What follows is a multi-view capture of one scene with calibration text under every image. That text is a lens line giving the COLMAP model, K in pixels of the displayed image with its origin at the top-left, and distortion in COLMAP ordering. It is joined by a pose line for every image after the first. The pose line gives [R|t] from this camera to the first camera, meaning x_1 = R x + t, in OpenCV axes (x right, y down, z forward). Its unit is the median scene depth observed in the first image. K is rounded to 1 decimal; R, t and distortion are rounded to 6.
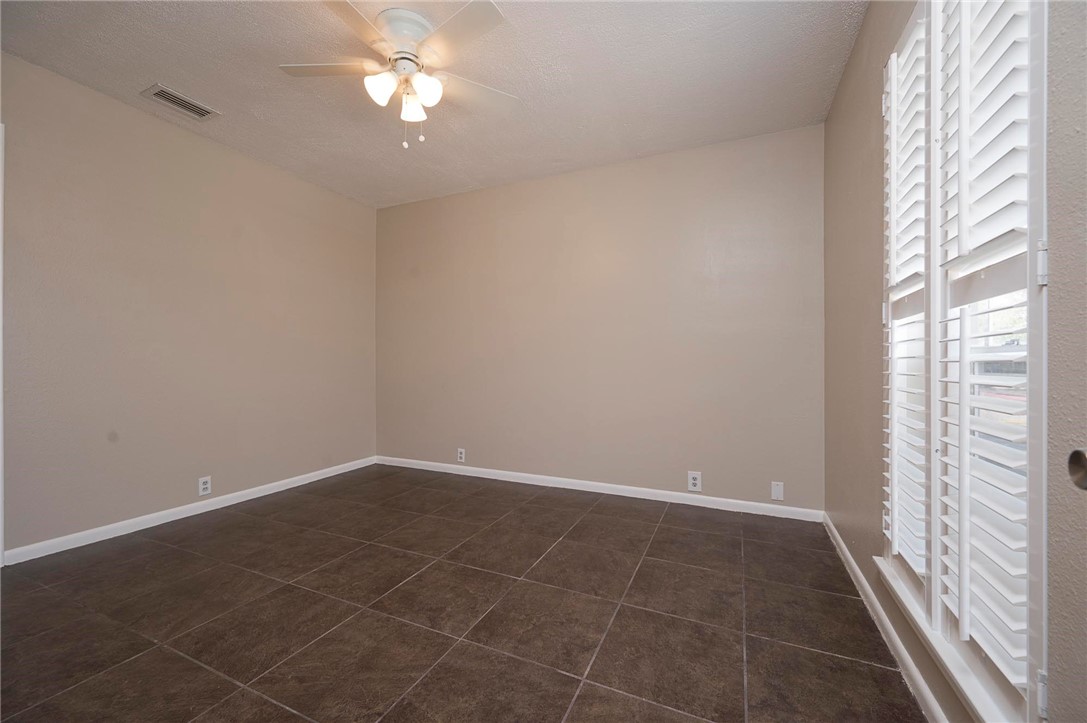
lens RADIAL K [[426.6, 0, 546.5], [0, 426.6, 361.5], [0, 0, 1]] dist [-0.000626, 0.000067]
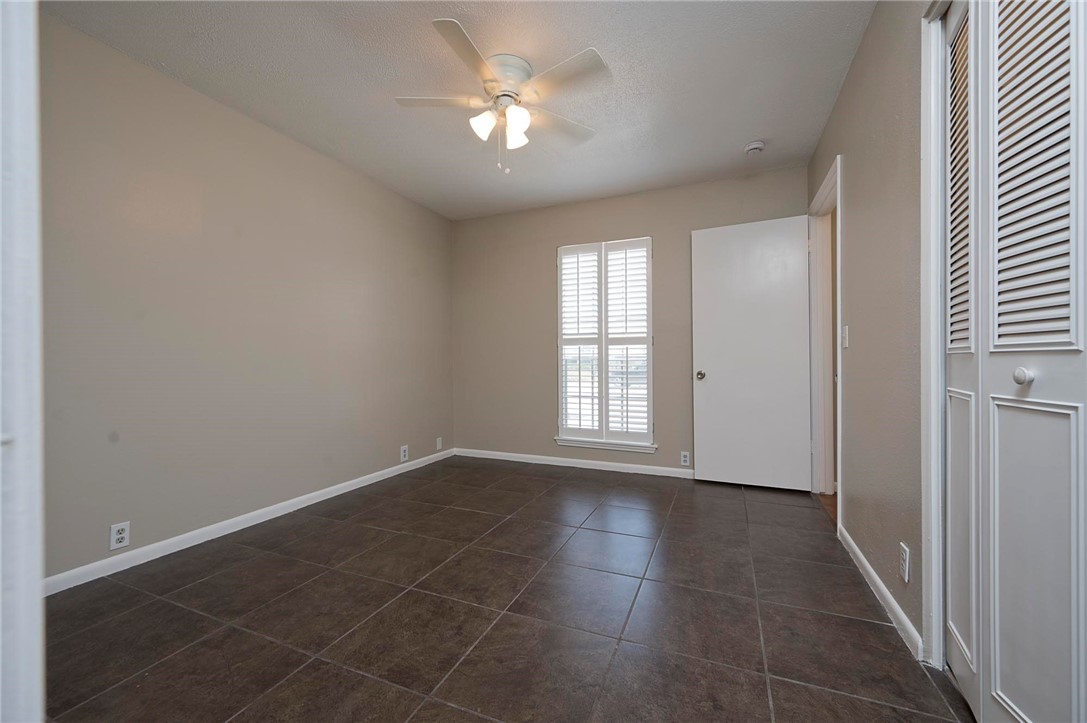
lens RADIAL K [[426.6, 0, 546.5], [0, 426.6, 361.5], [0, 0, 1]] dist [-0.000626, 0.000067]
pose [[-0.021655, -0.003647, 0.999759, -1.313805], [0.002116, 0.999991, 0.003693, -0.003076], [-0.999763, 0.002196, -0.021647, 0.819083]]
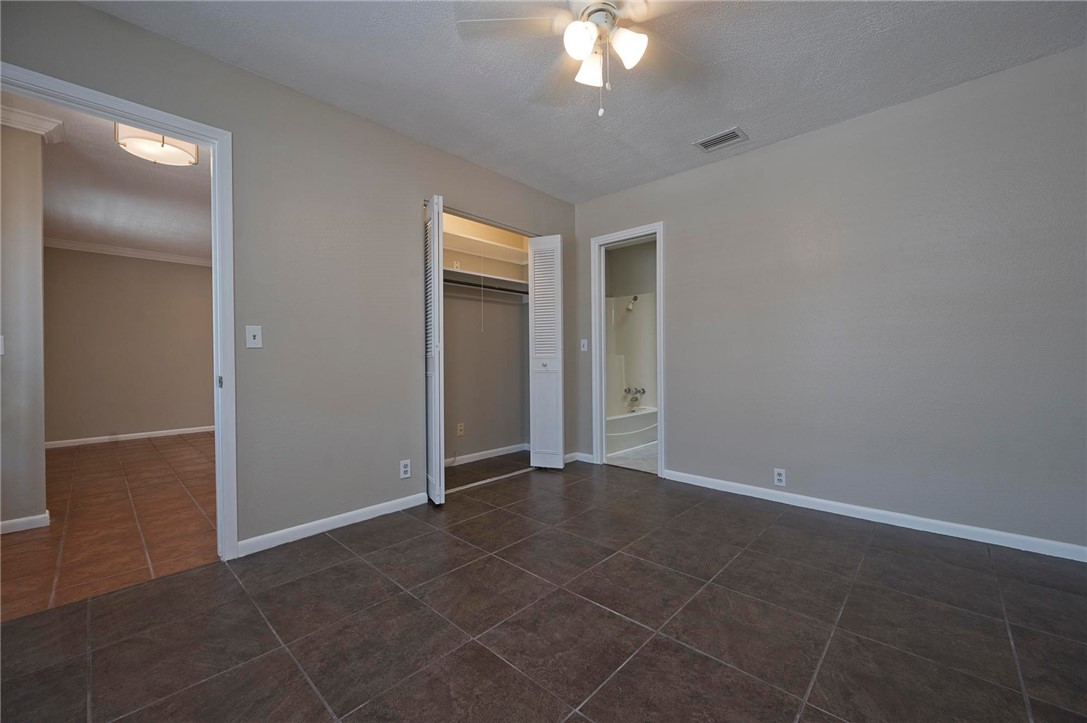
lens RADIAL K [[426.6, 0, 546.5], [0, 426.6, 361.5], [0, 0, 1]] dist [-0.000626, 0.000067]
pose [[-0.322098, 0.002721, -0.946702, 0.480255], [0.008661, 0.999962, -0.000072, 0.005906], [0.946667, -0.008222, -0.322109, 1.048209]]
